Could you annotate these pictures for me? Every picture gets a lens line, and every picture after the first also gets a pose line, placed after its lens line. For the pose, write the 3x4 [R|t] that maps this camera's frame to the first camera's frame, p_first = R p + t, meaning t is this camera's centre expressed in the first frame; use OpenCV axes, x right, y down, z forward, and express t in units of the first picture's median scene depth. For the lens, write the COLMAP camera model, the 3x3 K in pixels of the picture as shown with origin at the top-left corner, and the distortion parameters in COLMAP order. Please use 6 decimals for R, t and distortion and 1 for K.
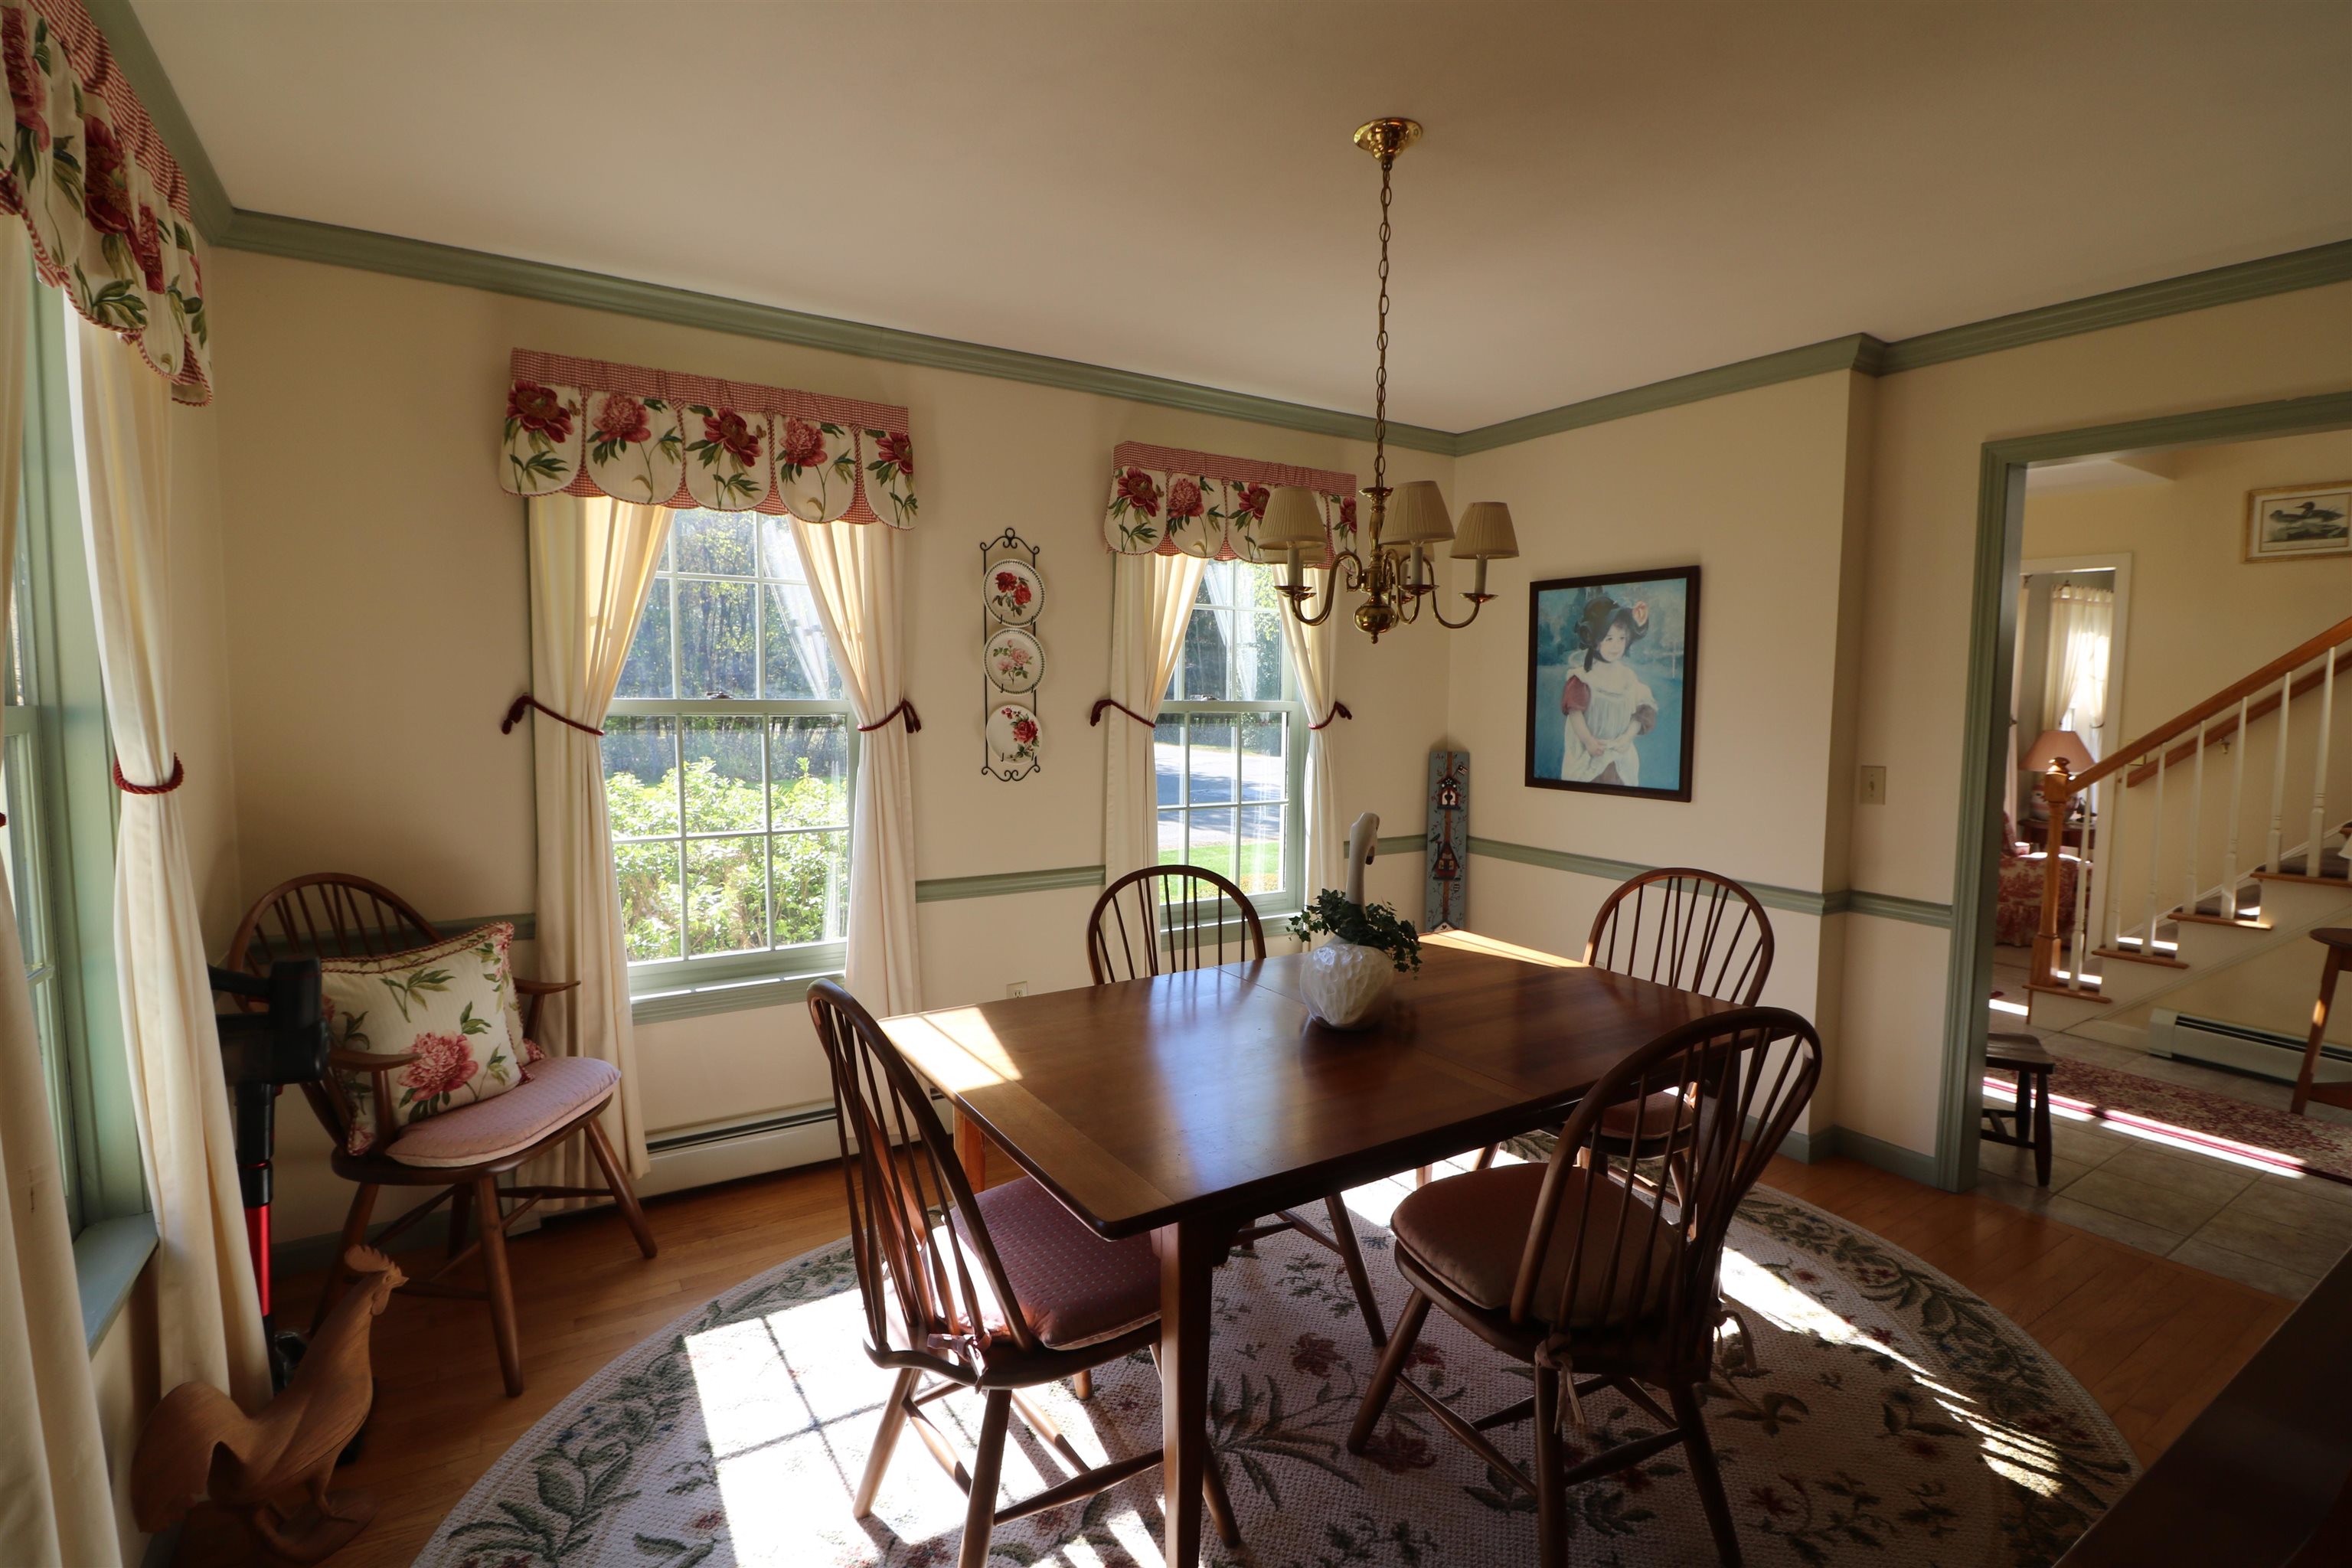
lens RADIAL K [[1080.0, 0, 1169.3], [0, 1080.0, 790.1], [0, 0, 1]] dist [-0.007032, -0.009760]
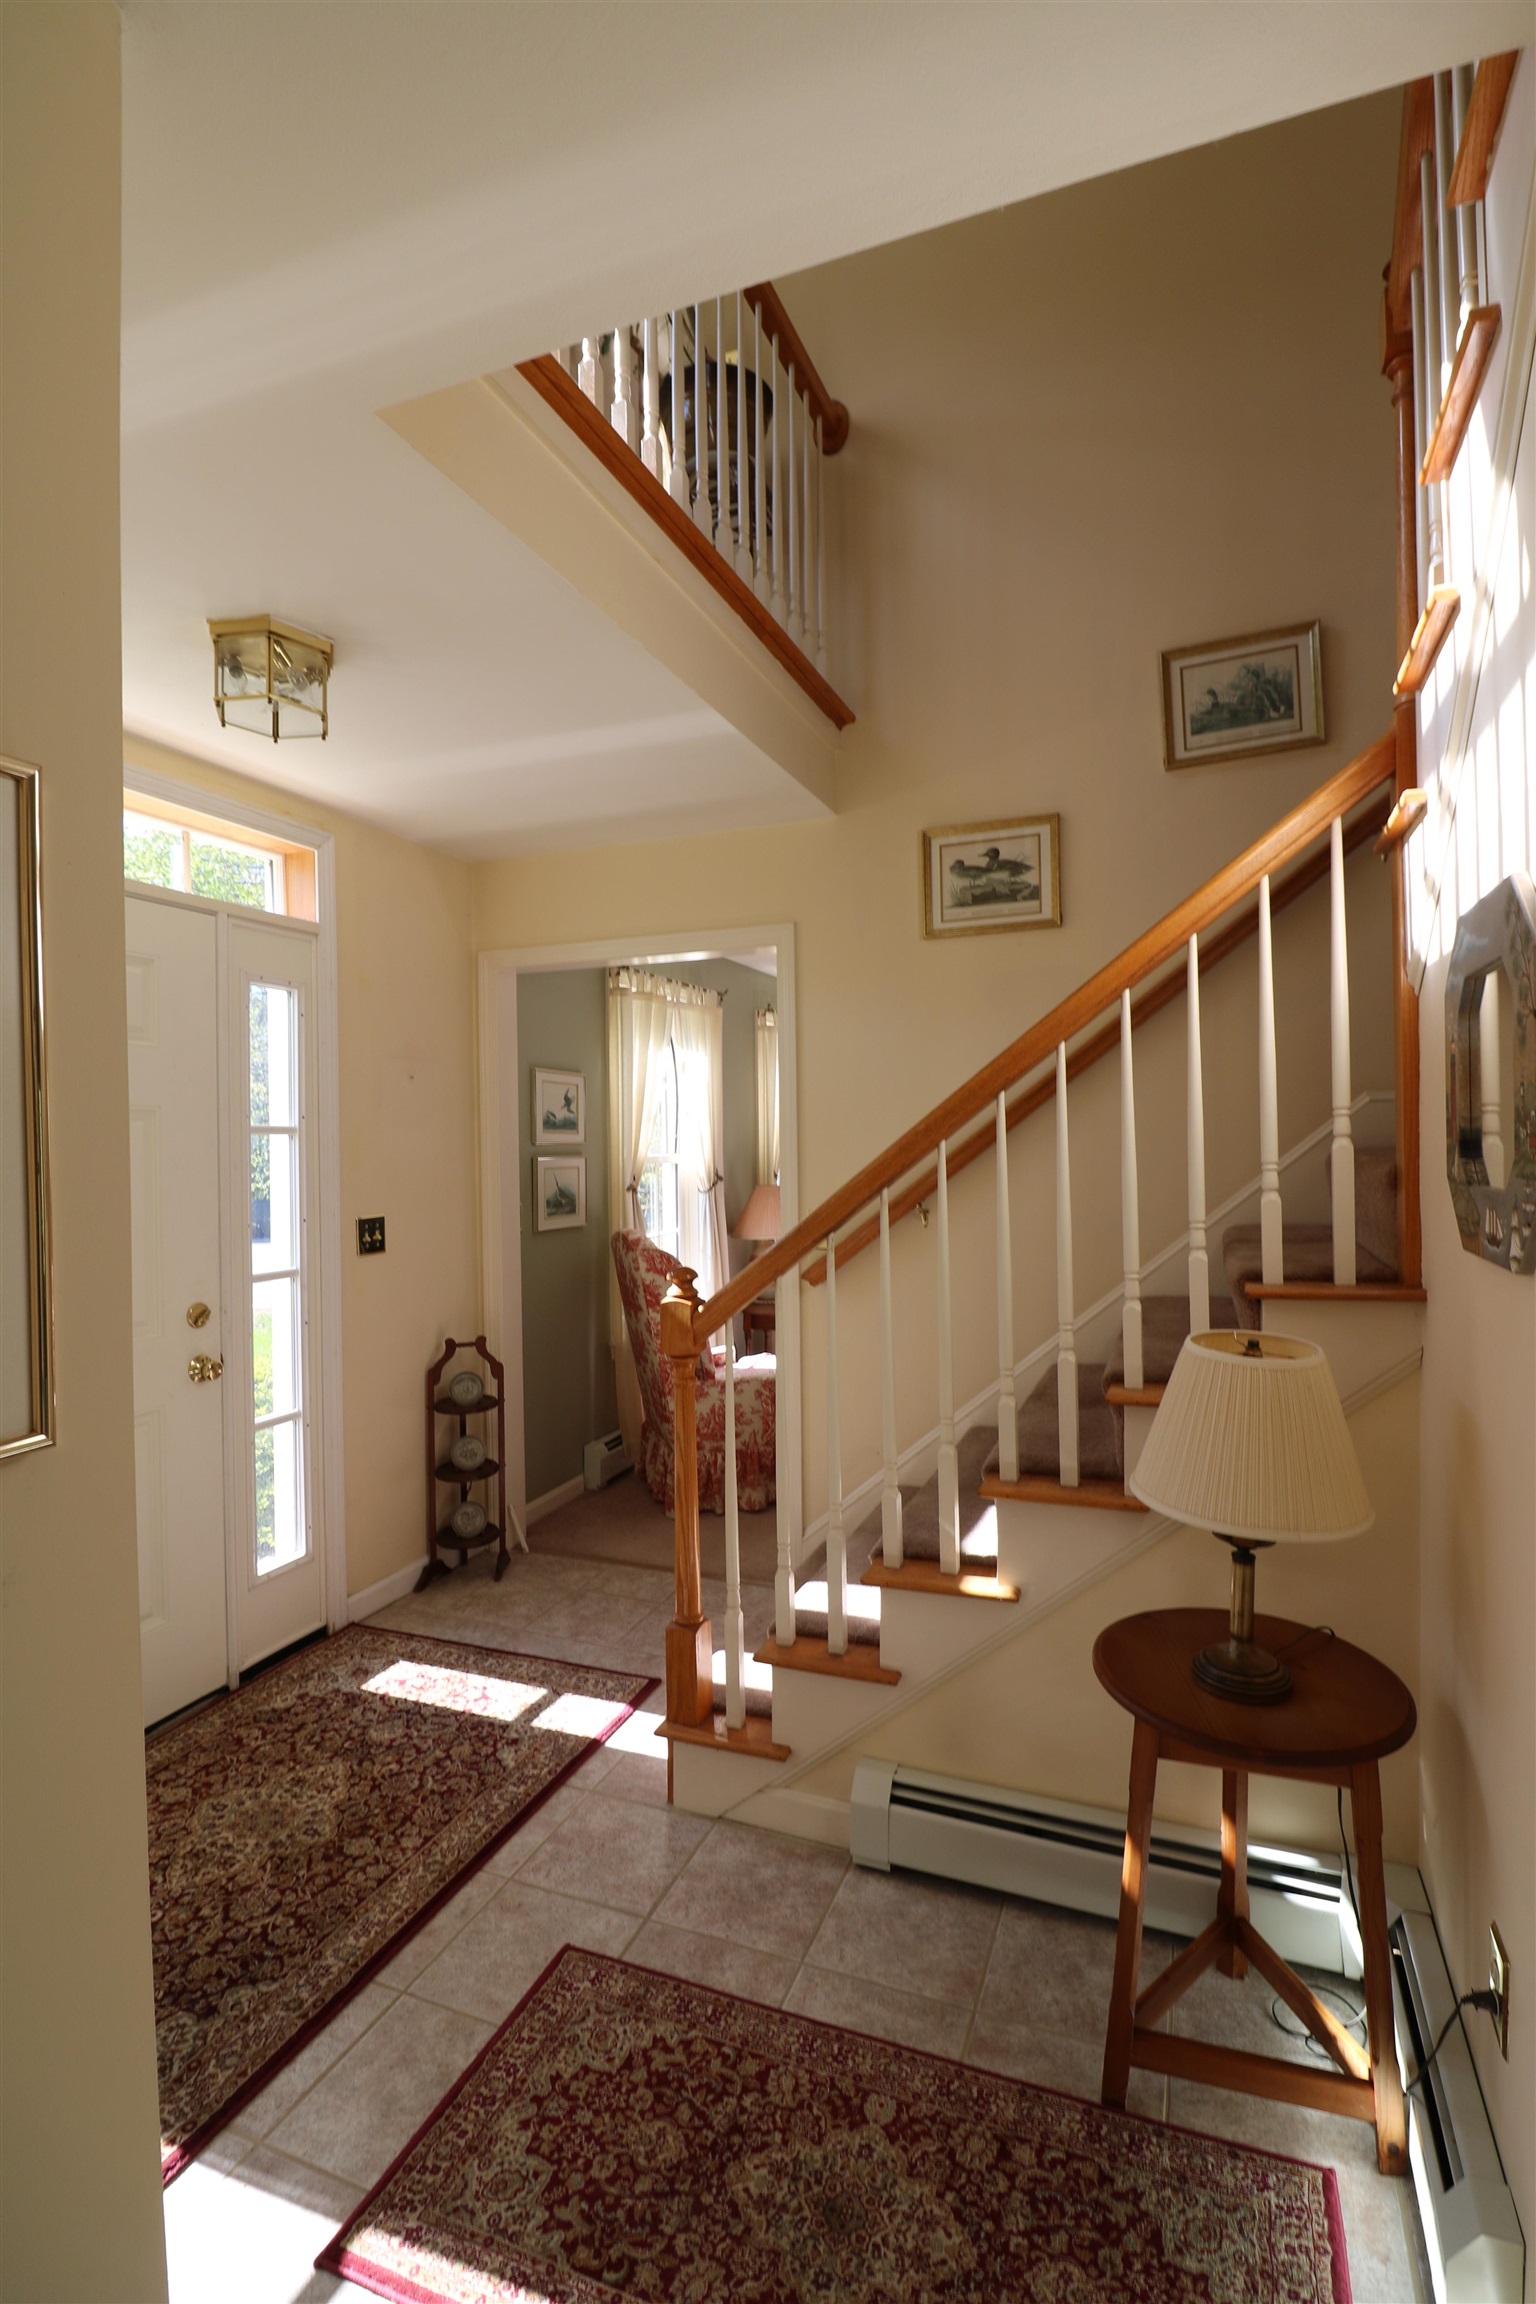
lens RADIAL K [[1057.9, 0, 769.2], [0, 1057.9, 1144.4], [0, 0, 1]] dist [-0.007032, -0.009760]
pose [[0.808051, -0.013749, 0.588952, 0.549955], [0.069233, 0.995016, -0.071760, -0.045759], [-0.585030, 0.098761, 0.804976, 0.543306]]
